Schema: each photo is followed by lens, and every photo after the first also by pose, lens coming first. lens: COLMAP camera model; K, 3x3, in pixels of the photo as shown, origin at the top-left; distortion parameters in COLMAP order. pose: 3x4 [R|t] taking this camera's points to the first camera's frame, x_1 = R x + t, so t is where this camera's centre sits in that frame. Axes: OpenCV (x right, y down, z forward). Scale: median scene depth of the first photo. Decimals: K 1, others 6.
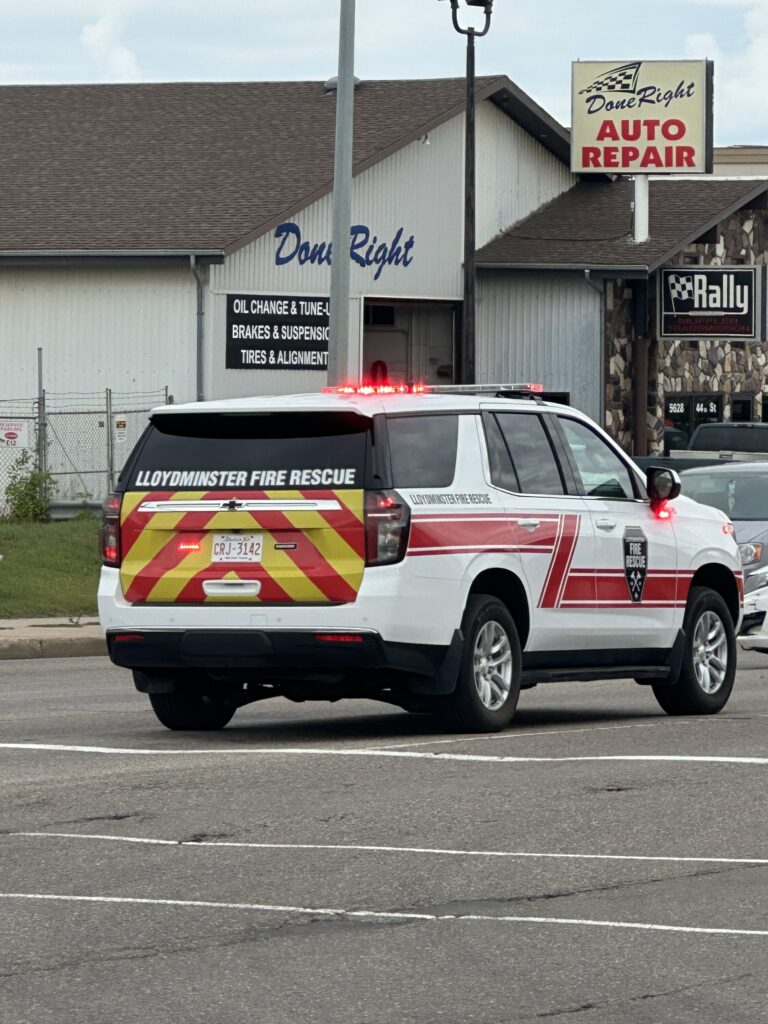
lens RADIAL K [[6448.6, 0, 384.1], [0, 6448.6, 511.5], [0, 0, 1]] dist [-0.605702, 0.000000]
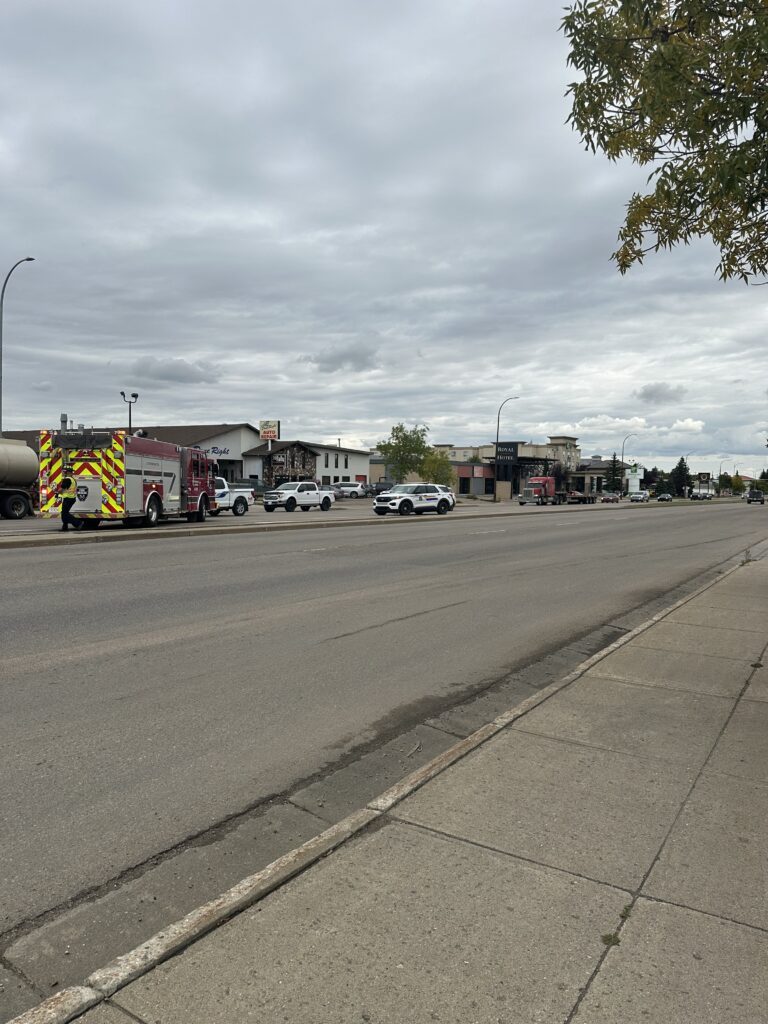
lens RADIAL K [[739.6, 0, 375.8], [0, 739.6, 502.7], [0, 0, 1]] dist [0.047846, -0.005582]
pose [[0.995798, 0.006262, -0.091362, 0.398105], [-0.005528, 0.999950, 0.008285, 0.003021], [0.091409, -0.007745, 0.995783, 0.590831]]
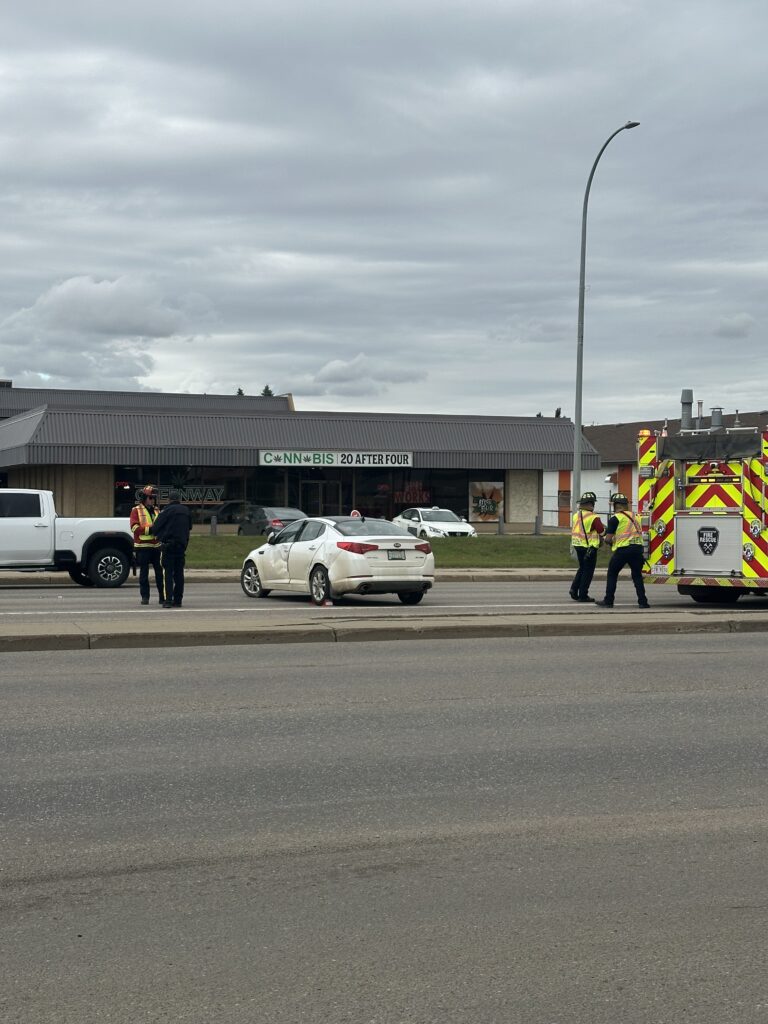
lens RADIAL K [[1458.5, 0, 382.3], [0, 1458.5, 513.4], [0, 0, 1]] dist [0.146807, 0.000000]
pose [[0.769395, -0.002528, -0.638768, 0.407703], [-0.009105, 0.999847, -0.014923, 0.001458], [0.638708, 0.017298, 0.769254, 0.579489]]
